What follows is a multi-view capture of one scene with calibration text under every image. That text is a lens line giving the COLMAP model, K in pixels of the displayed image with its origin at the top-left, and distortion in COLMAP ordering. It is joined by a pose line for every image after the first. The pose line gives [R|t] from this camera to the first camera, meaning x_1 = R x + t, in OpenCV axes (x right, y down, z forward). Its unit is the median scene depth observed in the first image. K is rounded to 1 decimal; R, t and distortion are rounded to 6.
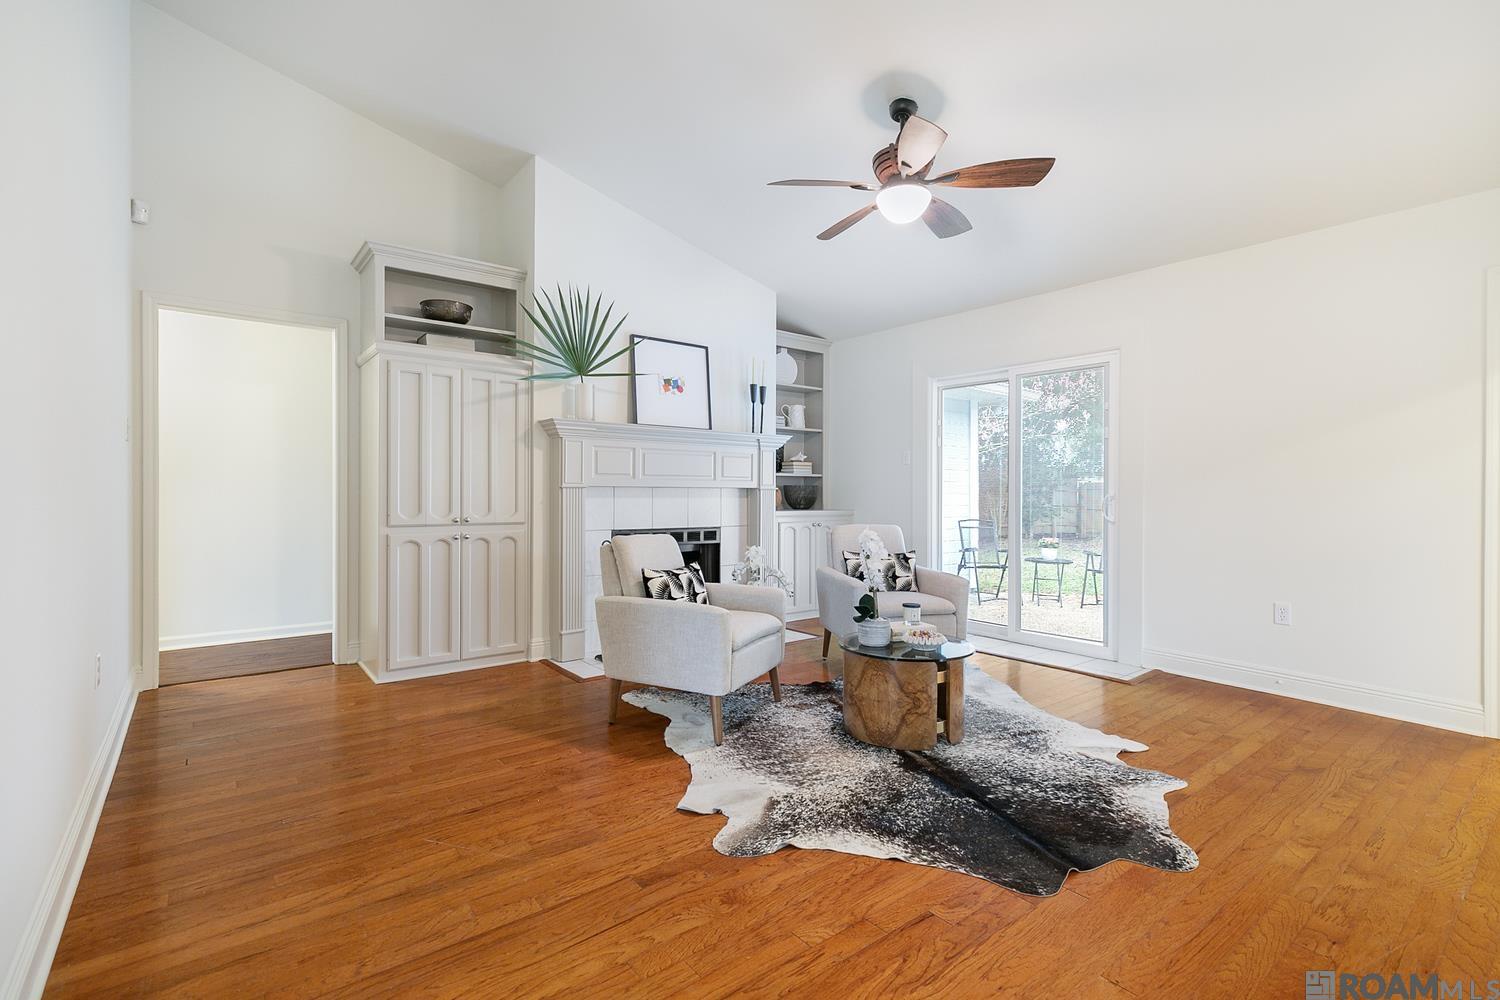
lens RADIAL K [[695.4, 0, 741.3], [0, 695.4, 497.4], [0, 0, 1]] dist [0.009239, -0.000470]
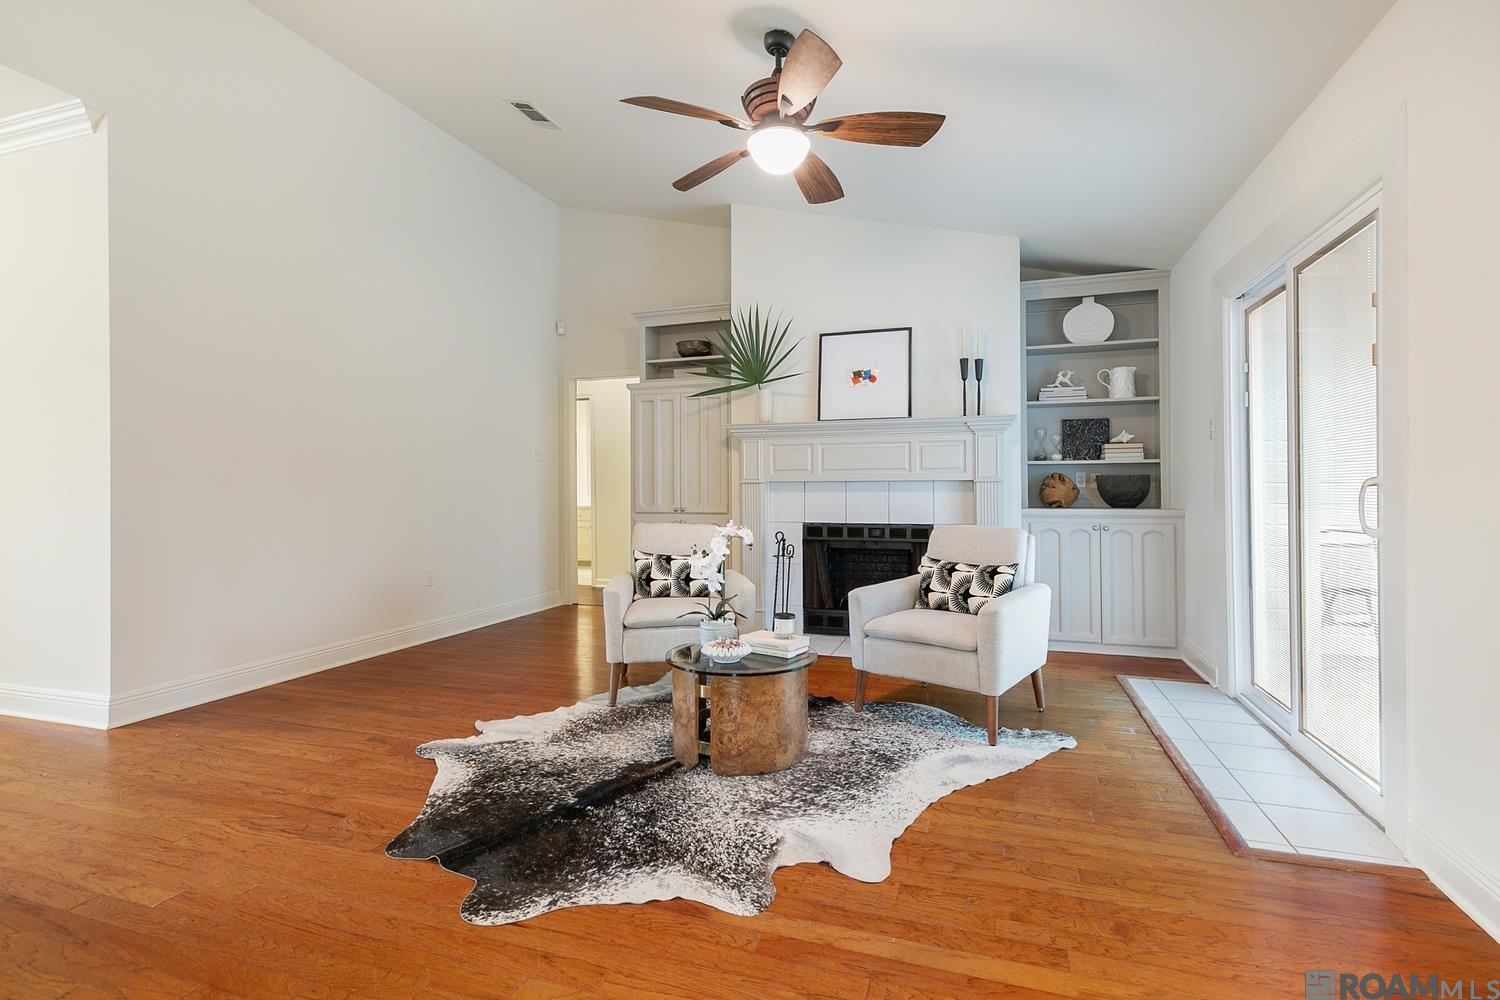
lens RADIAL K [[695.4, 0, 744.4], [0, 695.4, 493.3], [0, 0, 1]] dist [0.009239, -0.000470]
pose [[0.545016, -0.001297, -0.838425, 1.093234], [-0.000340, 0.999998, -0.001768, 0.006267], [0.838425, 0.001248, 0.545015, 0.576889]]
